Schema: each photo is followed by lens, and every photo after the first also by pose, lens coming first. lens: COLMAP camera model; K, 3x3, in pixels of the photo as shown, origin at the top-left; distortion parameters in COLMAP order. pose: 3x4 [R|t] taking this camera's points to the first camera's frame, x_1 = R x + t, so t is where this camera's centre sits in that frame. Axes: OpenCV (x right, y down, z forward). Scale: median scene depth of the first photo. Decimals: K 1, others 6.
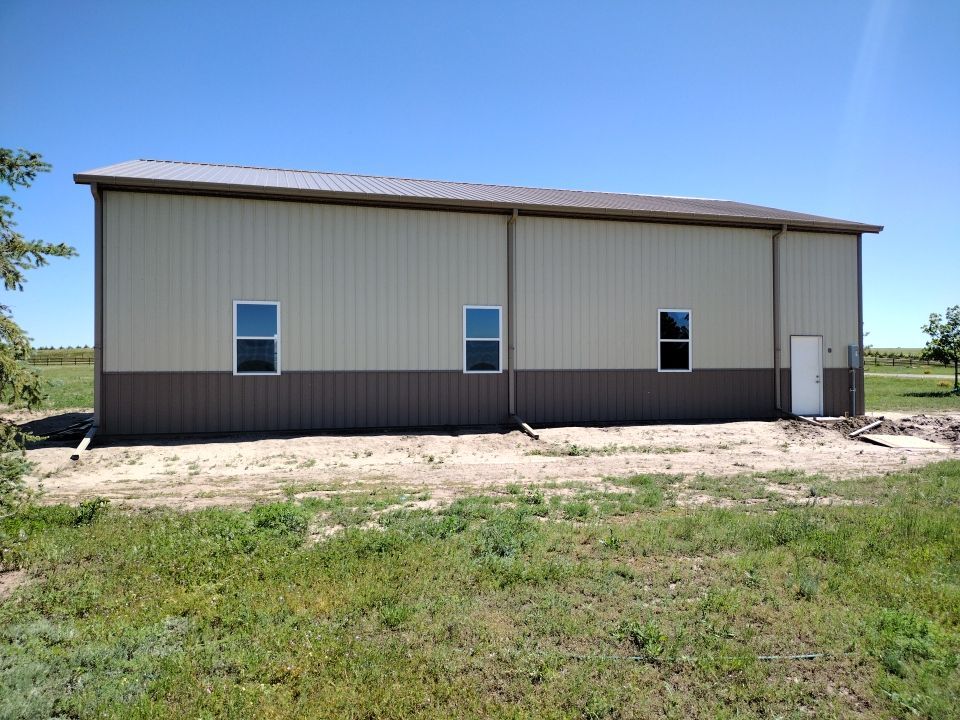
lens RADIAL K [[810.9, 0, 480.0], [0, 810.9, 322.8], [0, 0, 1]] dist [0.034186, -0.000393]
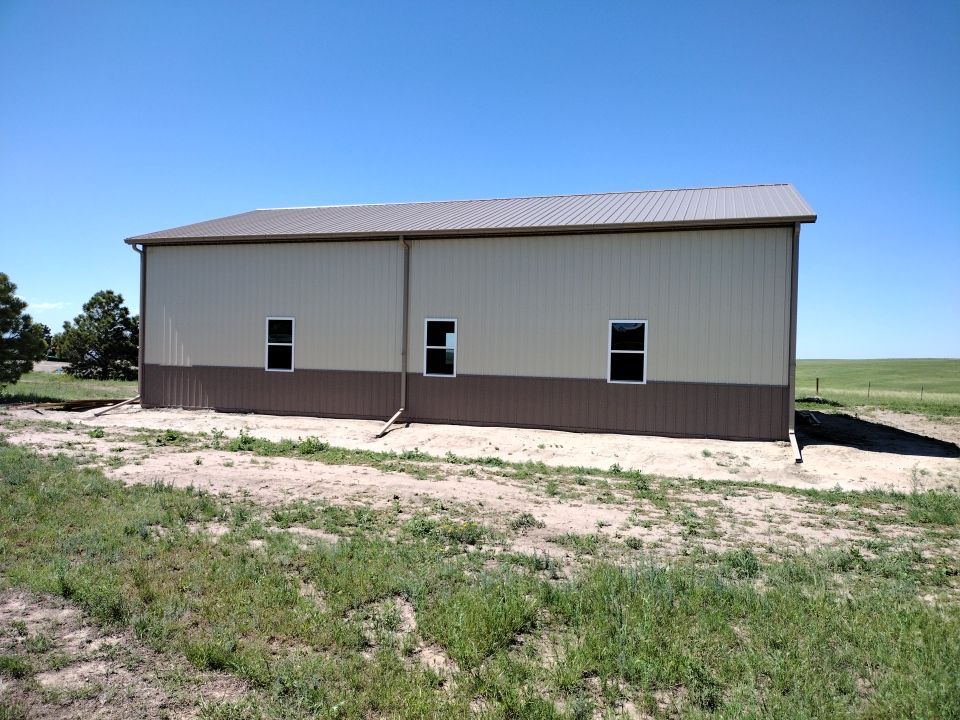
lens RADIAL K [[691.9, 0, 478.9], [0, 691.9, 355.2], [0, 0, 1]] dist [0.179026, -0.397479]
pose [[0.799039, 0.016331, -0.601058, 0.646153], [-0.004030, 0.999754, 0.021807, 0.009087], [0.601266, -0.015003, 0.798908, 0.228449]]
